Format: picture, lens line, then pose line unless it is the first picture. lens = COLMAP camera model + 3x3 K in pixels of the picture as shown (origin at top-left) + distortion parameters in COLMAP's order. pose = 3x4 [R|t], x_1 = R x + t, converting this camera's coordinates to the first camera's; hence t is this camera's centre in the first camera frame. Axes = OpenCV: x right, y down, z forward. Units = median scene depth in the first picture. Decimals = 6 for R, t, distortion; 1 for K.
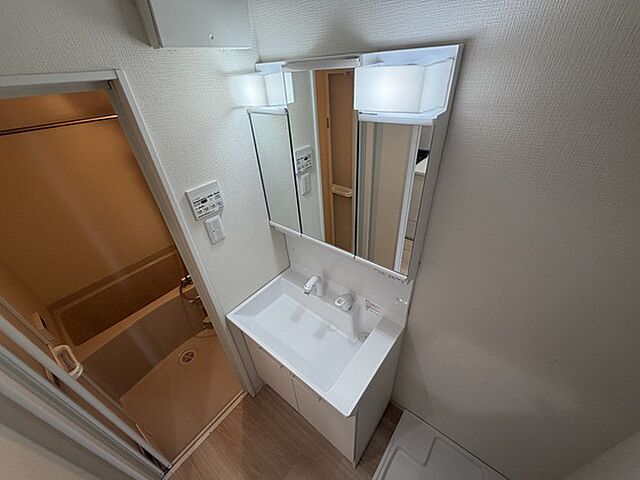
lens RADIAL K [[255.9, 0, 320.2], [0, 255.9, 240.6], [0, 0, 1]] dist [0.004006, -0.000065]
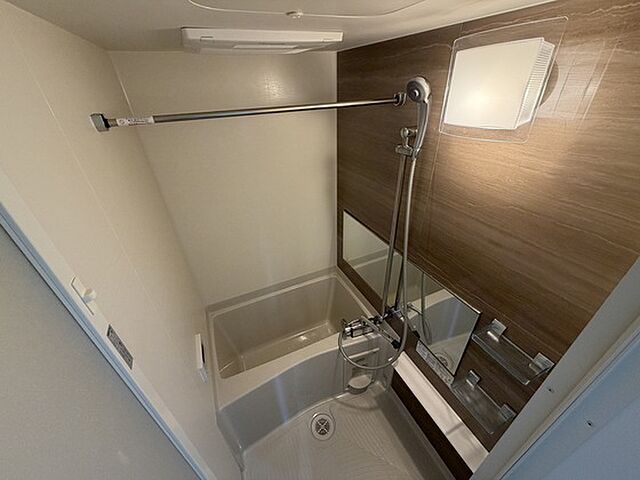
lens RADIAL K [[255.9, 0, 320.3], [0, 255.9, 239.5], [0, 0, 1]] dist [0.004006, -0.000065]
pose [[0.892562, 0.253723, -0.372770, -0.391394], [-0.263489, 0.964326, 0.025460, -0.094985], [0.365931, 0.075496, 0.927575, 0.266369]]
